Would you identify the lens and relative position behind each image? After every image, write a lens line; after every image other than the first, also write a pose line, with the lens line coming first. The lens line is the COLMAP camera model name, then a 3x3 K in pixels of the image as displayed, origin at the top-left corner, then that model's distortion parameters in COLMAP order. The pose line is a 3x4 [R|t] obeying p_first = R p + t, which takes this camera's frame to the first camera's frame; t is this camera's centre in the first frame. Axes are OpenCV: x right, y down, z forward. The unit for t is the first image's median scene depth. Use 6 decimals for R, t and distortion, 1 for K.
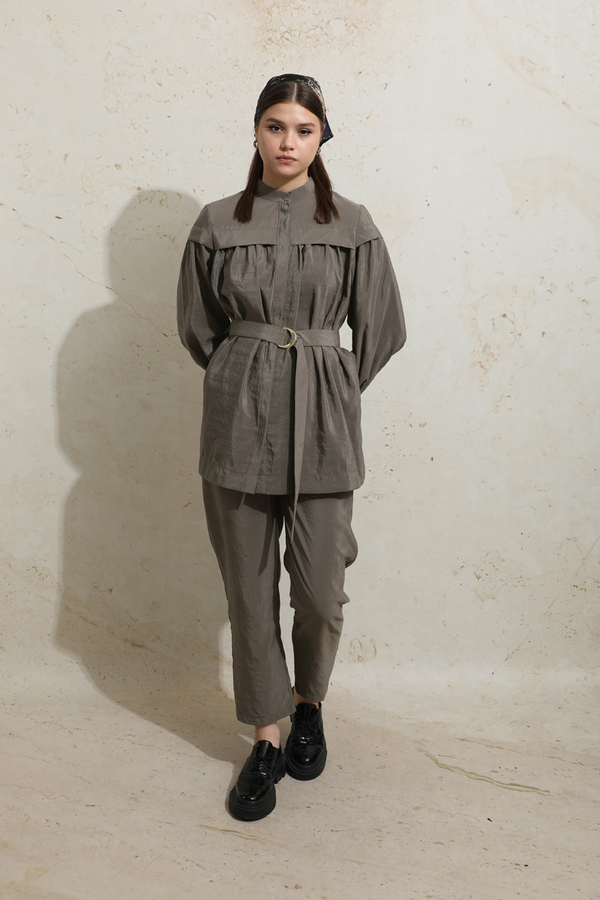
lens RADIAL K [[987.8, 0, 296.8], [0, 987.8, 364.4], [0, 0, 1]] dist [-0.008169, 0.008829]
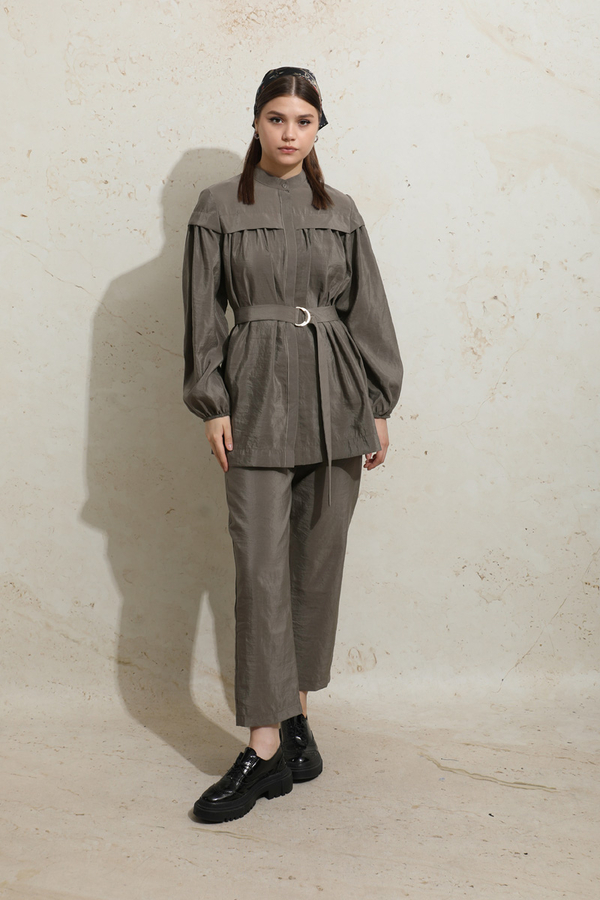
lens RADIAL K [[1177.6, 0, 273.3], [0, 1177.6, 352.7], [0, 0, 1]] dist [0.035663, -0.036585]
pose [[0.998779, -0.042580, -0.025032, 0.024350], [0.041986, 0.998835, -0.023801, 0.021982], [0.026016, 0.022721, 0.999403, -0.139534]]
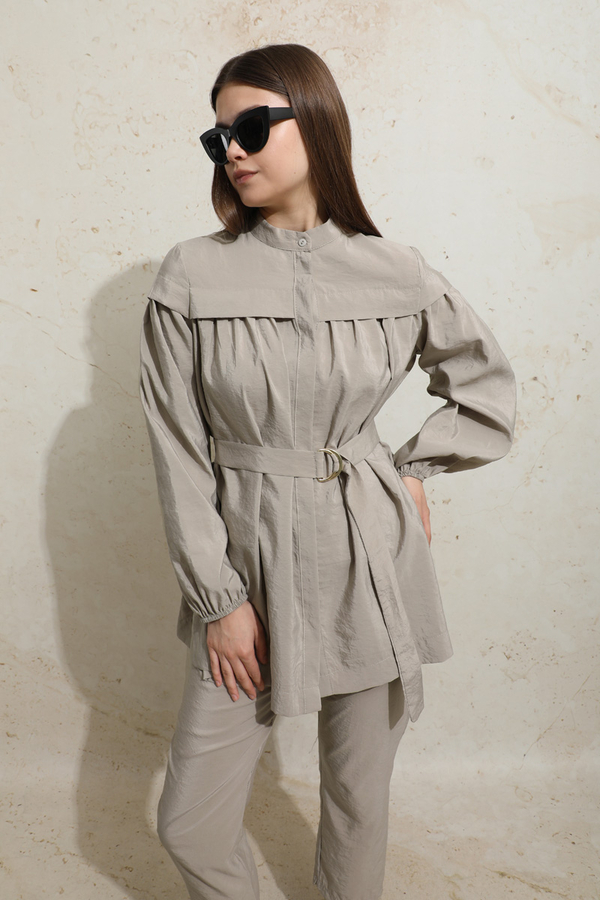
lens RADIAL K [[620.3, 0, 312.3], [0, 620.3, 390.7], [0, 0, 1]] dist [-0.082885, 0.030796]
pose [[0.998107, -0.032714, -0.052071, 0.038765], [0.034362, 0.998926, 0.031073, -0.065038], [0.050998, -0.032803, 0.998160, 0.450503]]
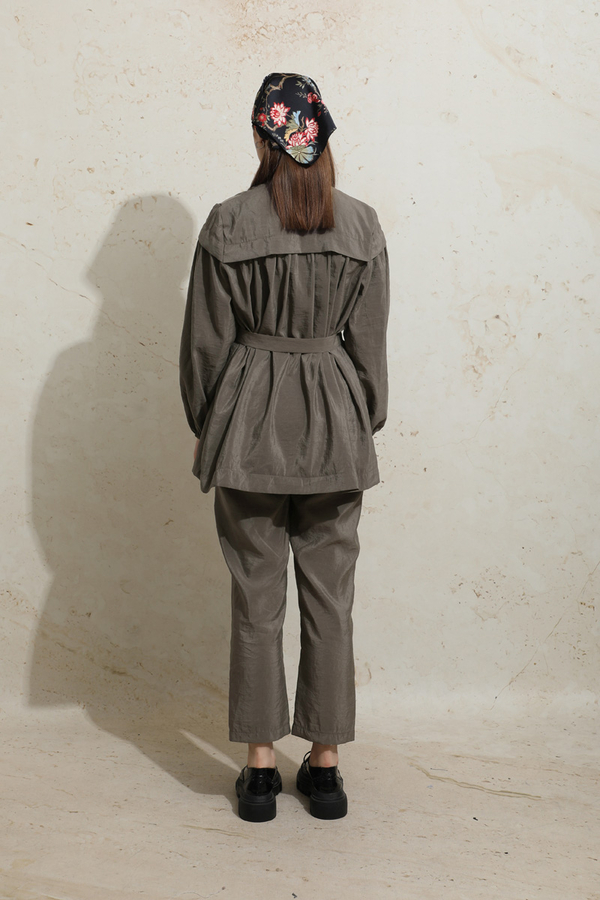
lens RADIAL K [[1271.1, 0, 299.2], [0, 1271.1, 375.9], [0, 0, 1]] dist [0.044108, -0.050995]
pose [[0.999733, -0.019695, -0.012050, 0.033836], [0.019386, 0.999492, -0.025300, 0.036103], [0.012543, 0.025060, 0.999607, -0.236642]]
